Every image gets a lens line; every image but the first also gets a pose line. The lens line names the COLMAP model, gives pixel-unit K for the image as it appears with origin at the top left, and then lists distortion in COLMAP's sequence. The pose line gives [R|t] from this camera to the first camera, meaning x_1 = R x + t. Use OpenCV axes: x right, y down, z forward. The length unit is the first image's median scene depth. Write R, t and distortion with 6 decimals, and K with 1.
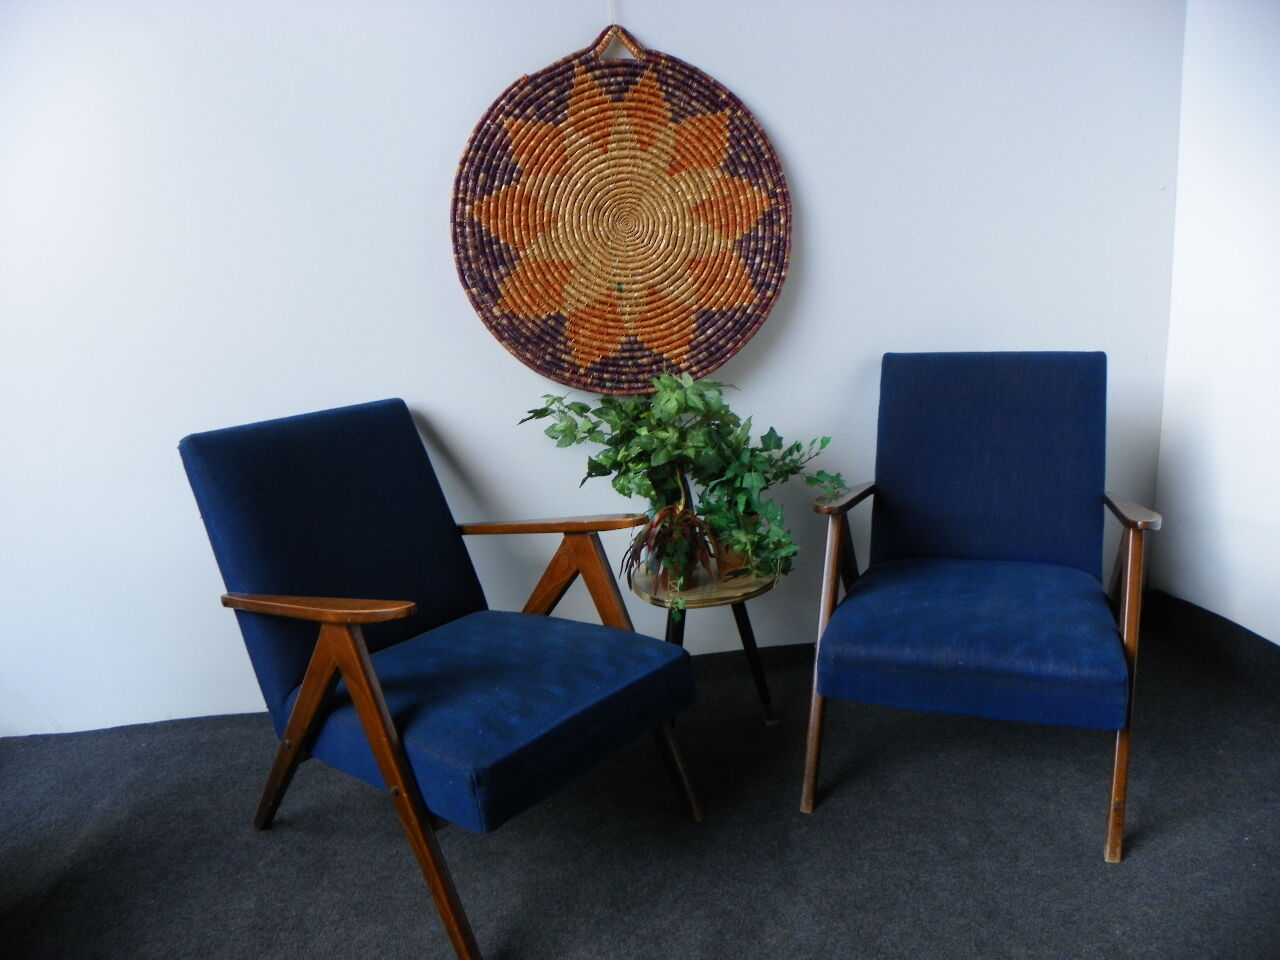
lens RADIAL K [[979.2, 0, 648.6], [0, 979.2, 485.2], [0, 0, 1]] dist [-0.152145, 0.098000]
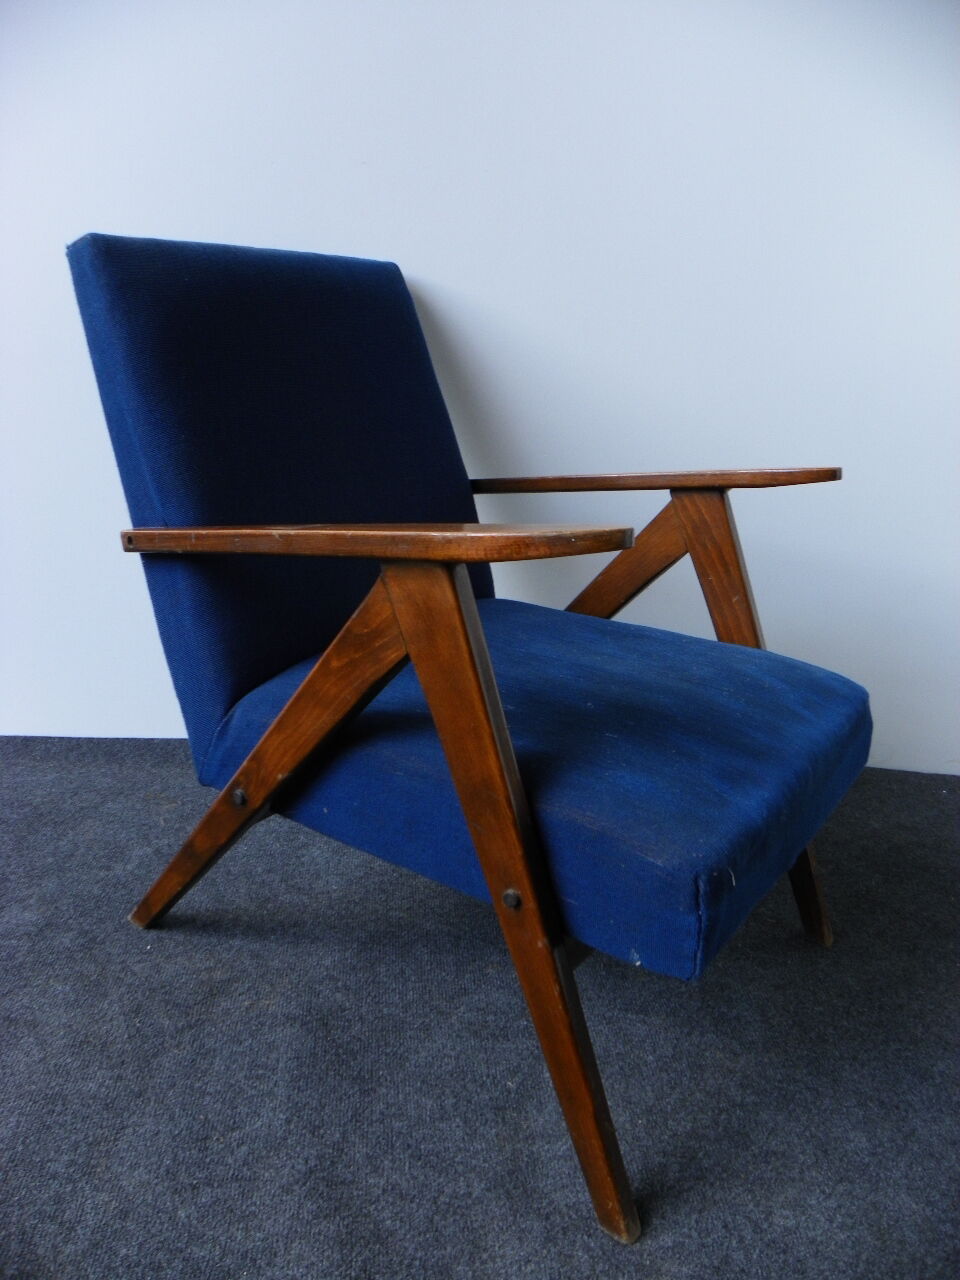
lens RADIAL K [[979.2, 0, 453.8], [0, 979.2, 651.4], [0, 0, 1]] dist [-0.152145, 0.098000]
pose [[0.988632, 0.145470, -0.038027, 0.068870], [-0.142388, 0.987039, 0.074030, 0.076853], [0.048304, -0.067774, 0.996531, 0.391229]]
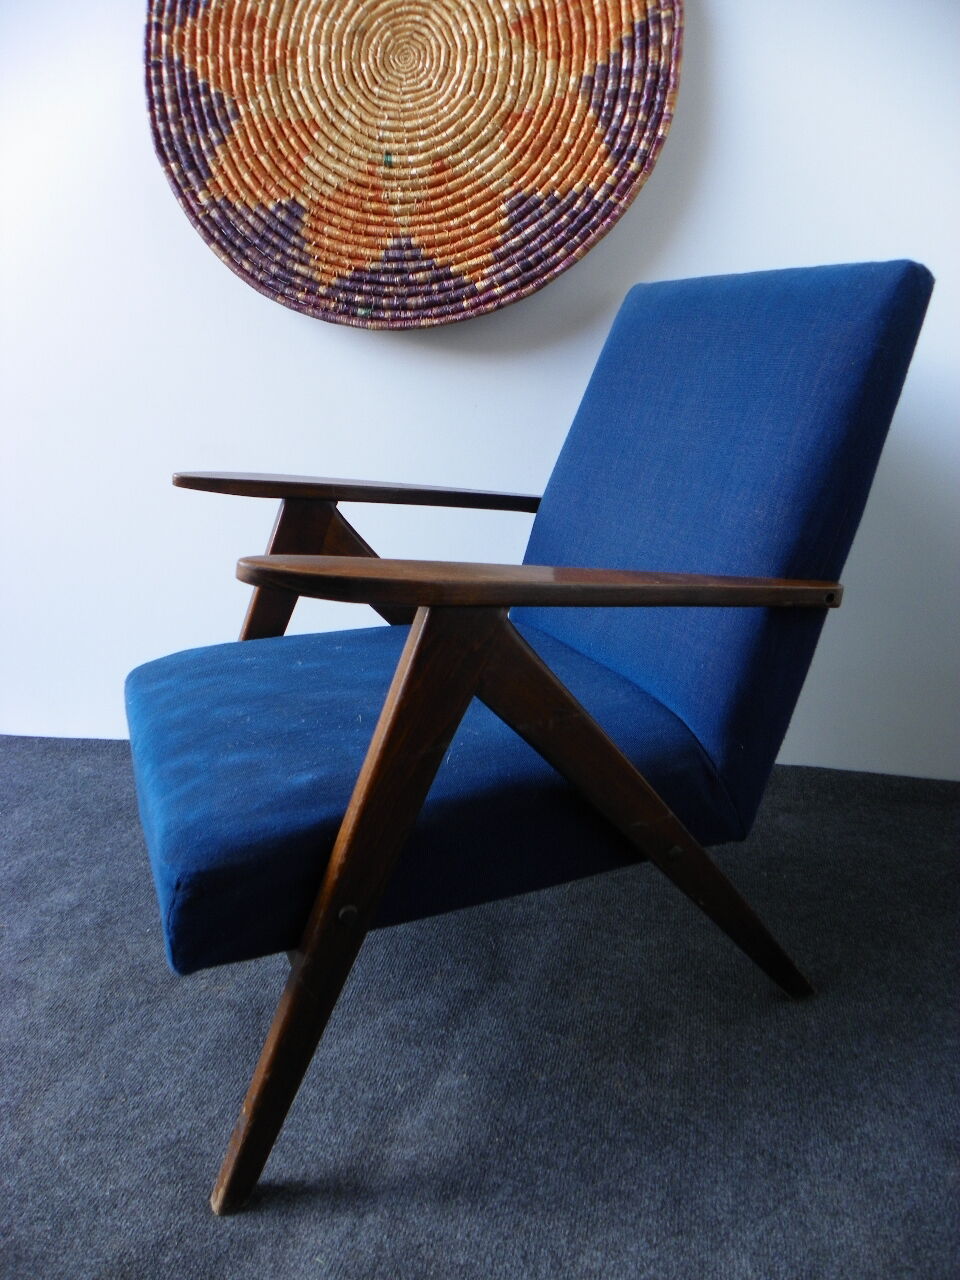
lens RADIAL K [[979.2, 0, 457.1], [0, 979.2, 643.1], [0, 0, 1]] dist [-0.152145, 0.098000]
pose [[0.932374, 0.124971, -0.339206, 0.265788], [-0.091197, 0.989308, 0.113809, 0.036267], [0.349803, -0.075178, 0.933802, 0.416189]]
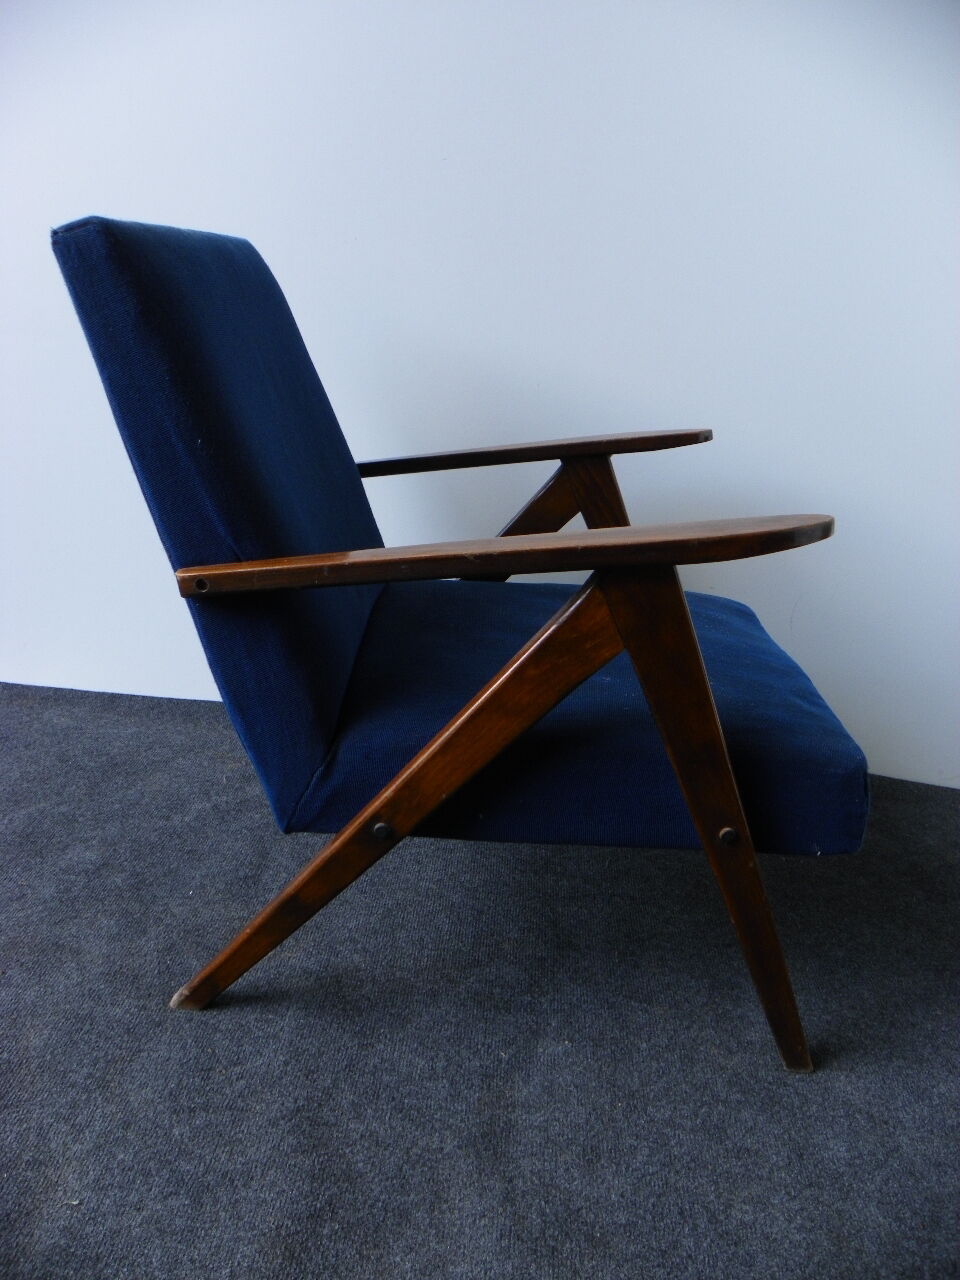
lens RADIAL K [[979.2, 0, 451.0], [0, 979.2, 650.3], [0, 0, 1]] dist [-0.152145, 0.098000]
pose [[0.963772, 0.208595, -0.166227, 0.119828], [-0.191205, 0.974826, 0.114695, 0.064472], [0.185967, -0.078756, 0.979395, 0.375848]]
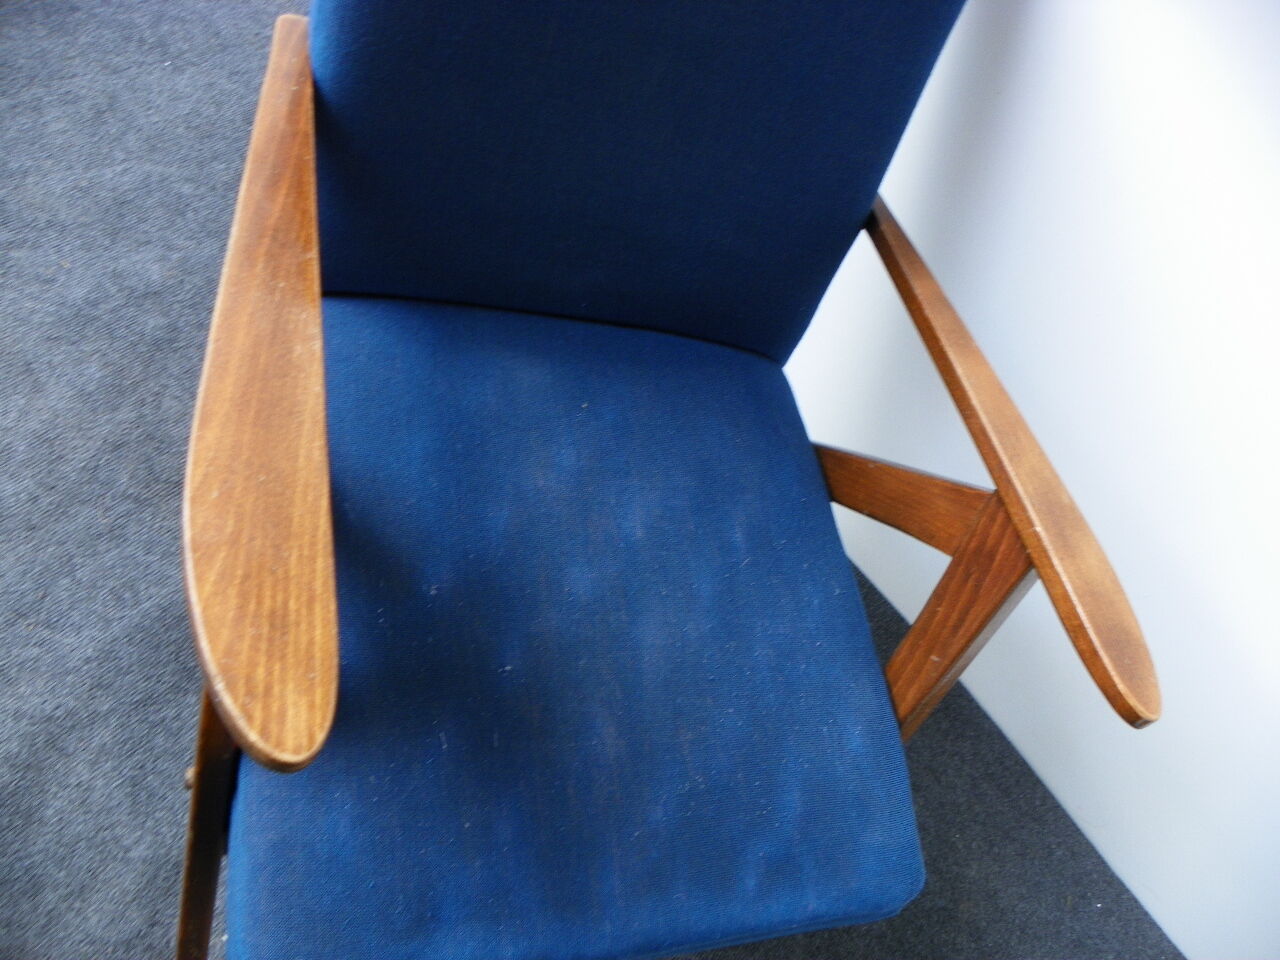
lens RADIAL K [[979.2, 0, 627.8], [0, 979.2, 480.5], [0, 0, 1]] dist [-0.152145, 0.098000]
pose [[0.548791, 0.830991, -0.091002, 0.114685], [-0.614868, 0.475002, 0.629532, -0.127637], [0.566362, -0.289528, 0.771627, 0.620009]]
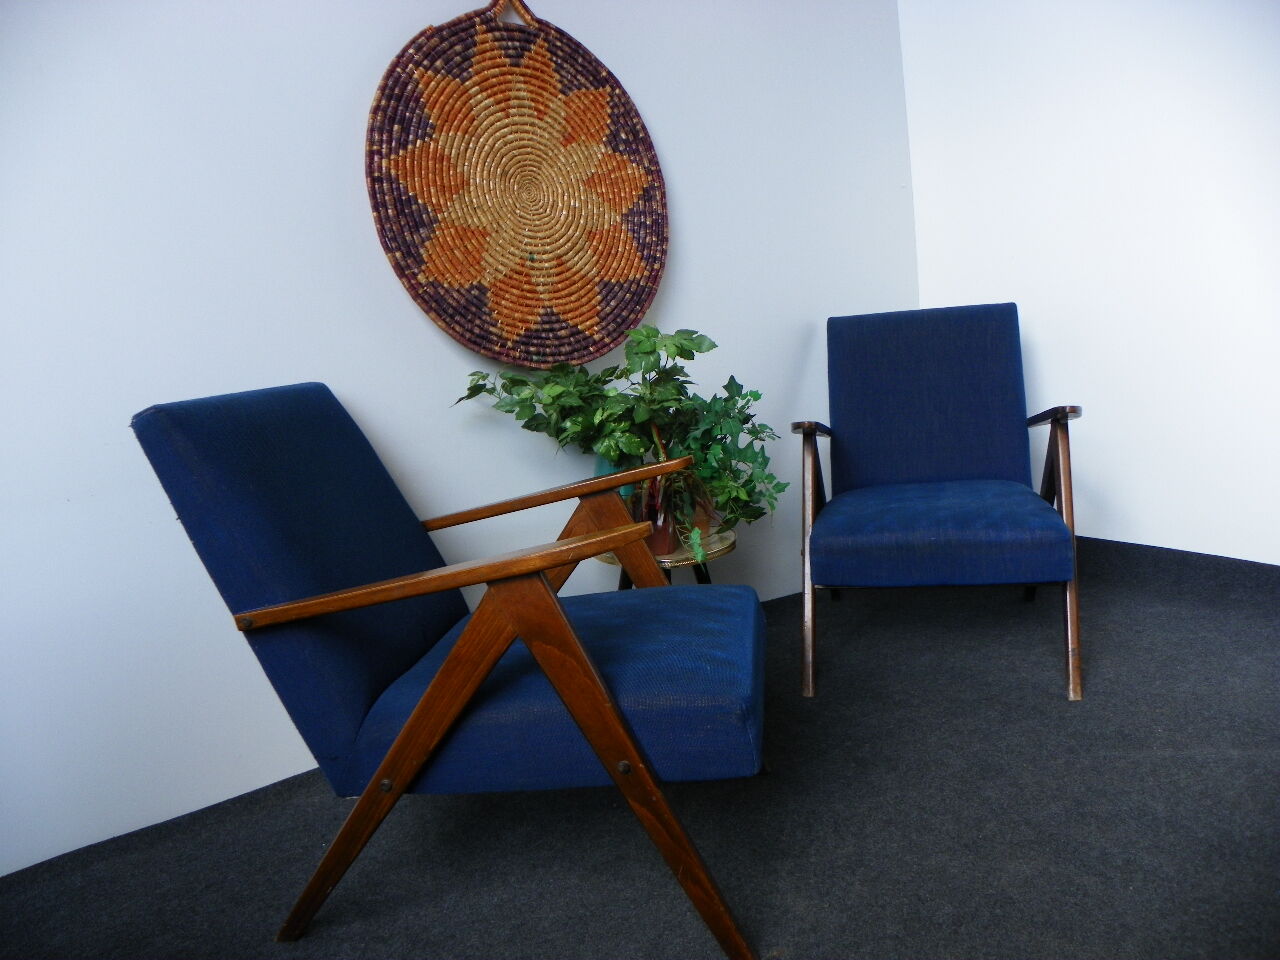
lens RADIAL K [[979.2, 0, 677.2], [0, 979.2, 471.4], [0, 0, 1]] dist [-0.152145, 0.098000]
pose [[0.844528, -0.109727, 0.524150, -0.431547], [0.172513, 0.982349, -0.072311, 0.094990], [-0.506964, 0.151491, 0.848551, 0.162325]]
